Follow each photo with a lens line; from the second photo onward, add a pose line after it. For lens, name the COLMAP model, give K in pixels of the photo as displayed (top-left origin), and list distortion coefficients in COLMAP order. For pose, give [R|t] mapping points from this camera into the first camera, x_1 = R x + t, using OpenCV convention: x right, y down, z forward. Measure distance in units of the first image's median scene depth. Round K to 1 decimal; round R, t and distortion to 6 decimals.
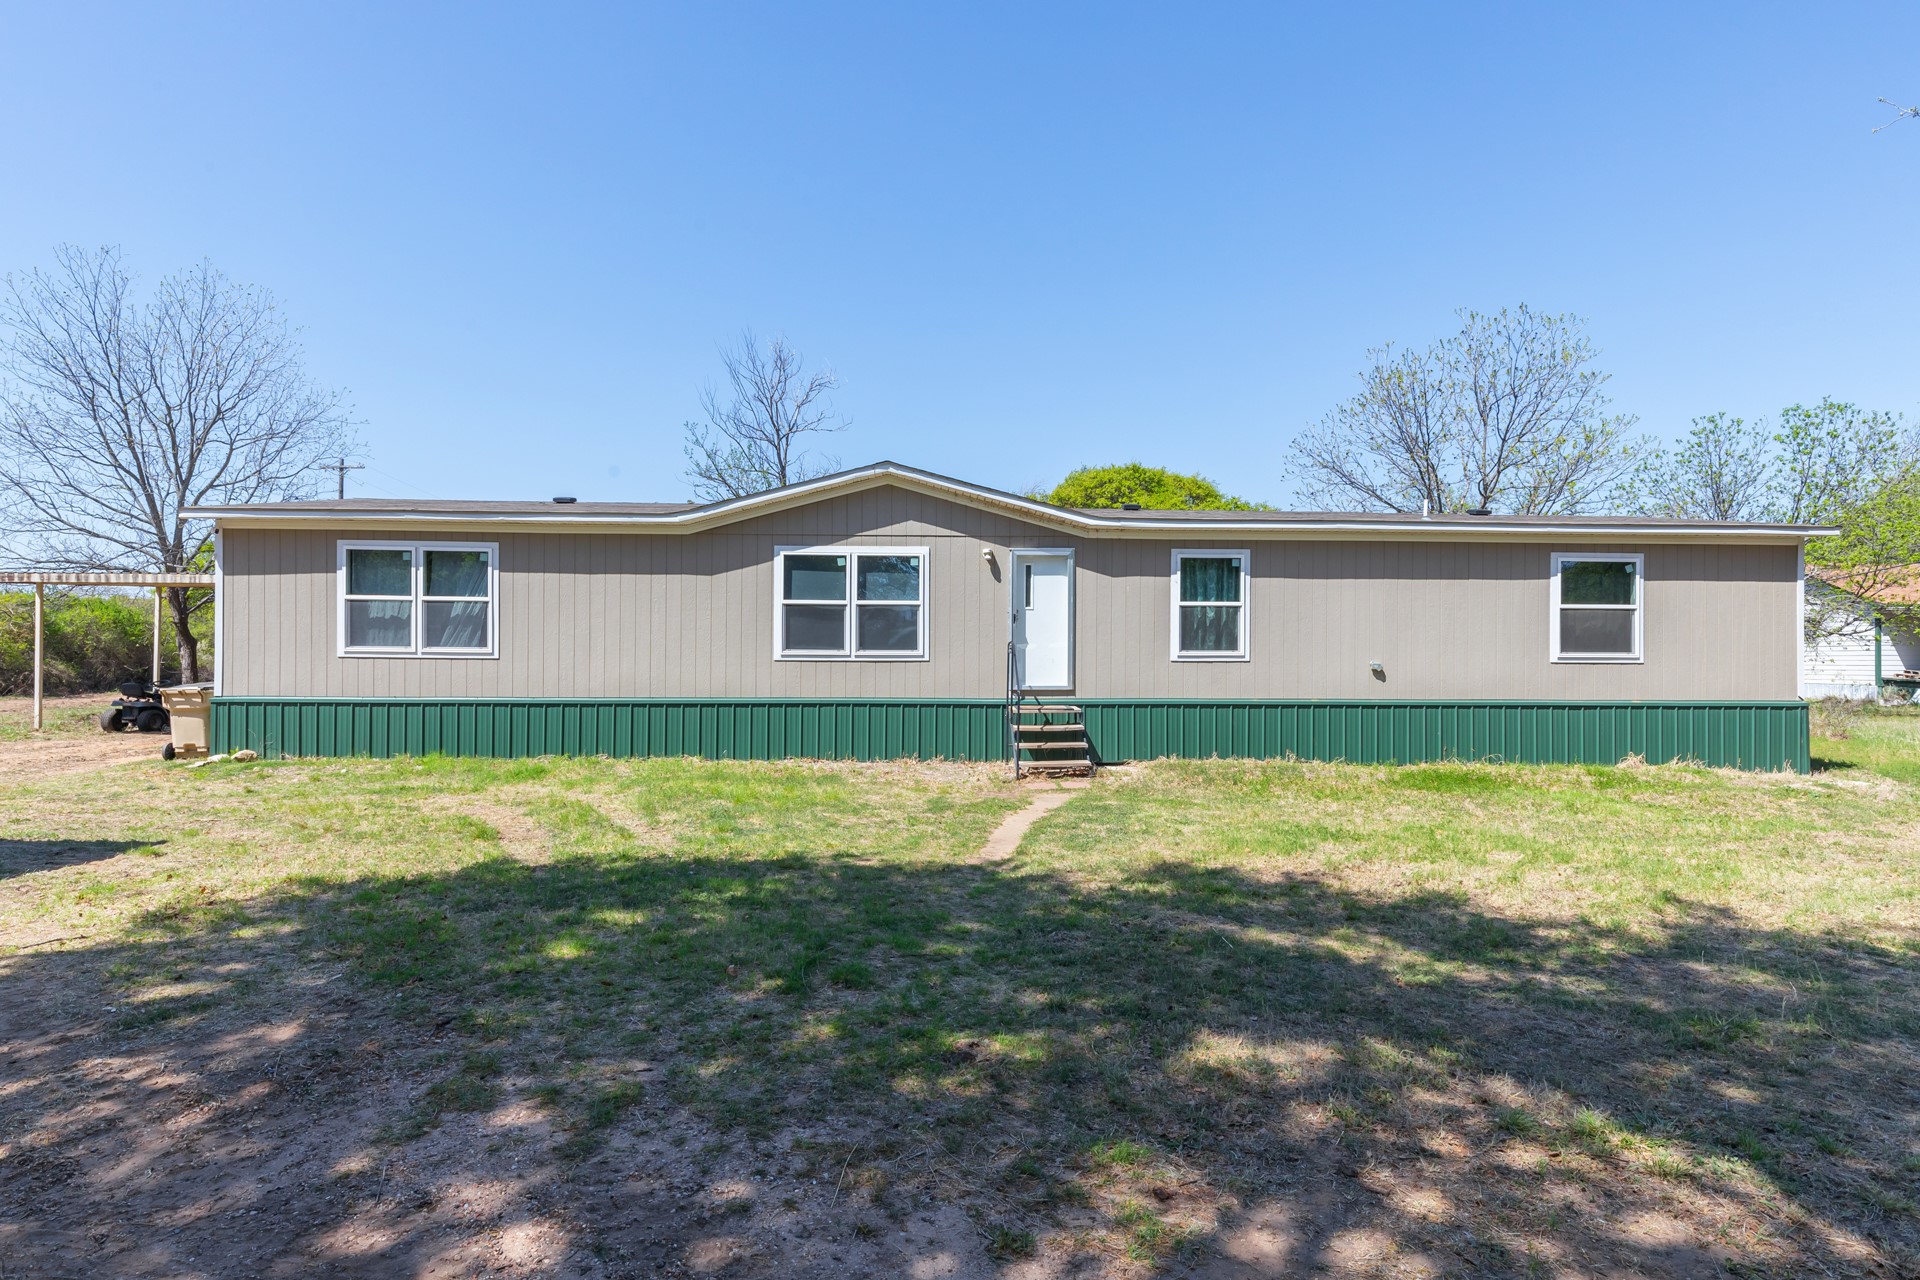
lens RADIAL K [[1049.1, 0, 965.6], [0, 1049.1, 647.2], [0, 0, 1]] dist [-0.001071, -0.000272]
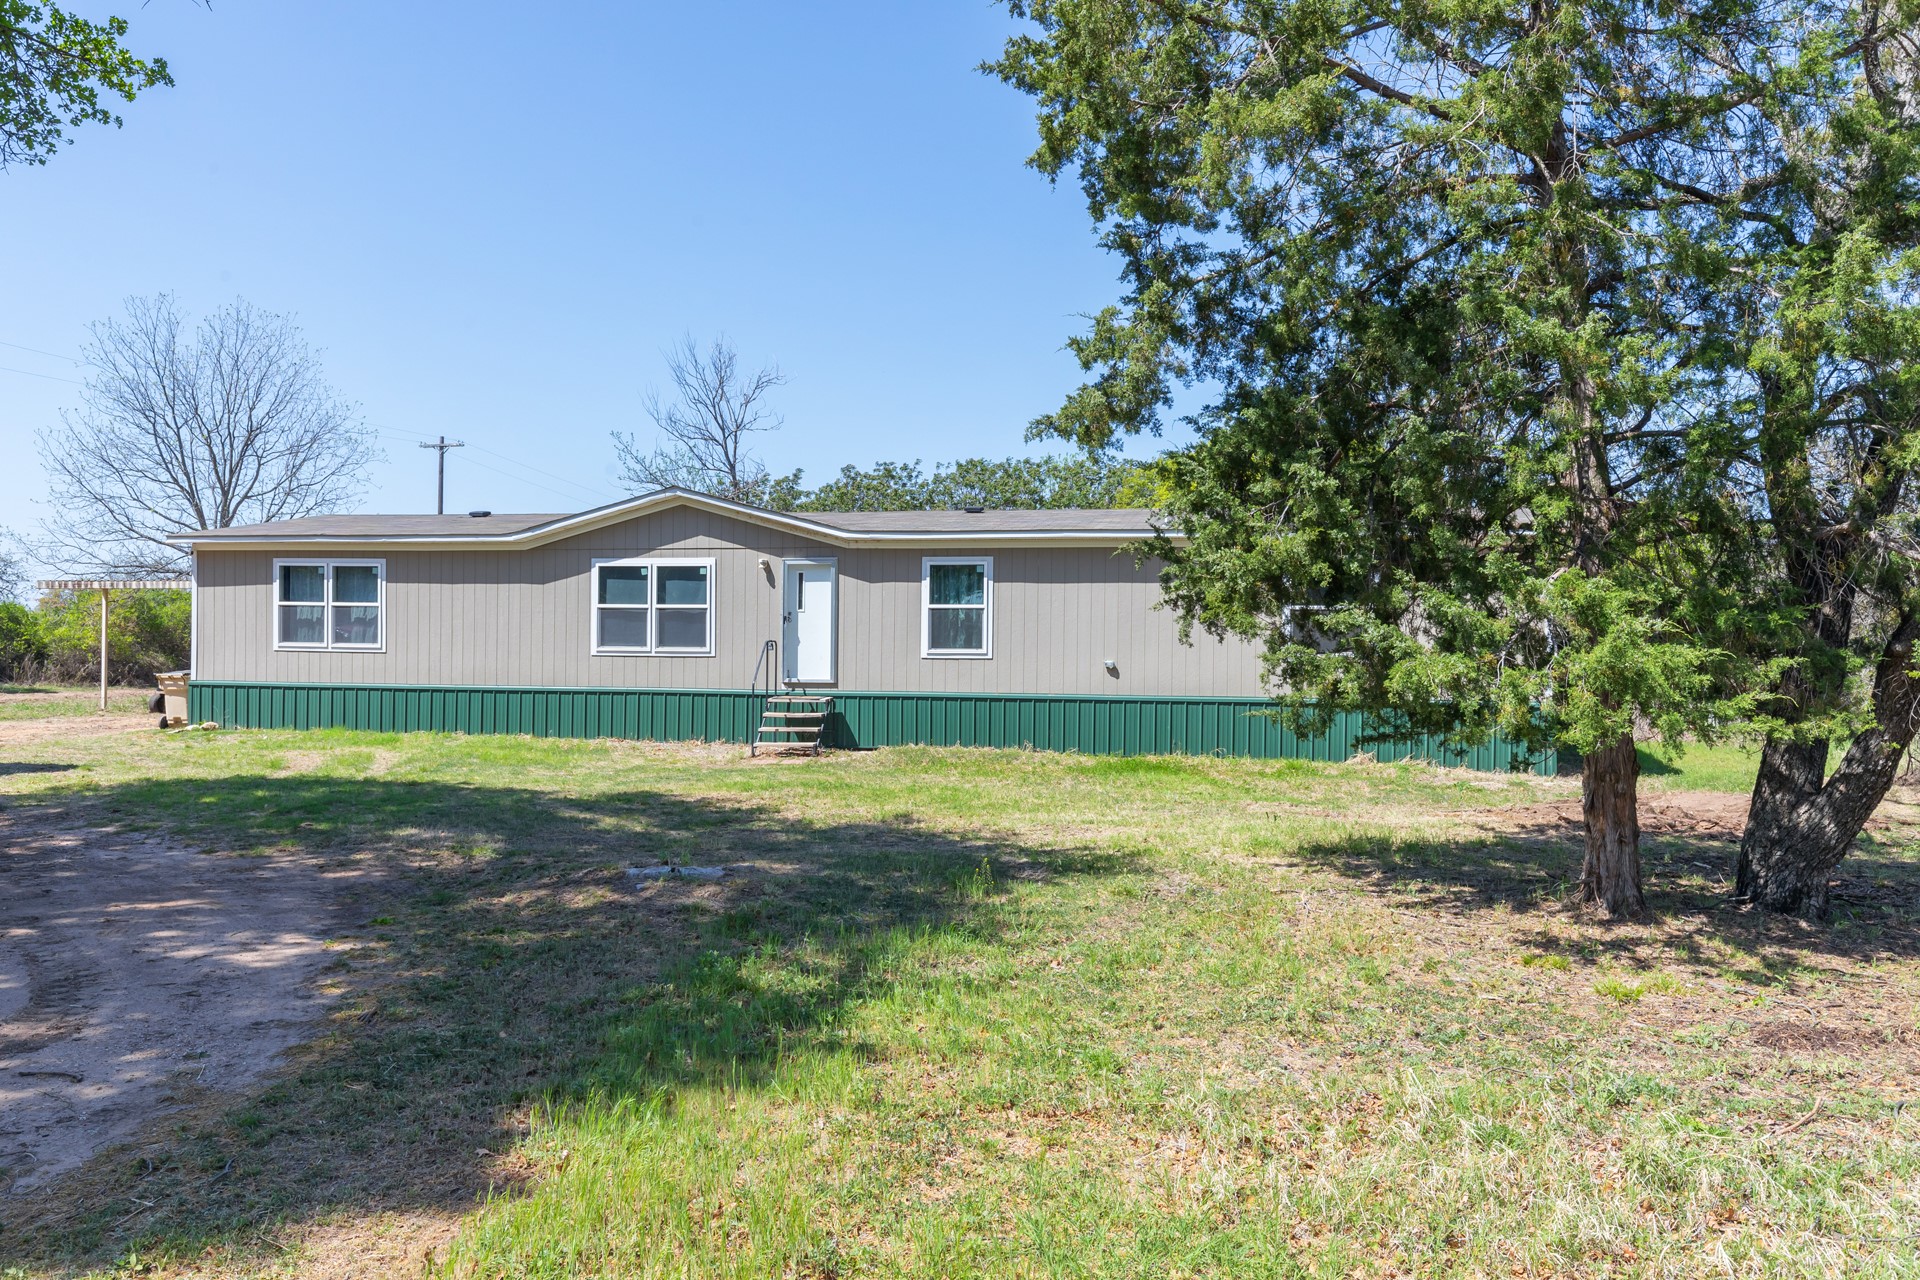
lens RADIAL K [[1450.4, 0, 958.8], [0, 1450.4, 632.4], [0, 0, 1]] dist [-0.007402, -0.000838]
pose [[0.970288, 0.002020, -0.241944, 0.612937], [-0.003717, 0.999972, -0.006560, -0.004046], [0.241924, 0.007265, 0.970268, -0.486243]]
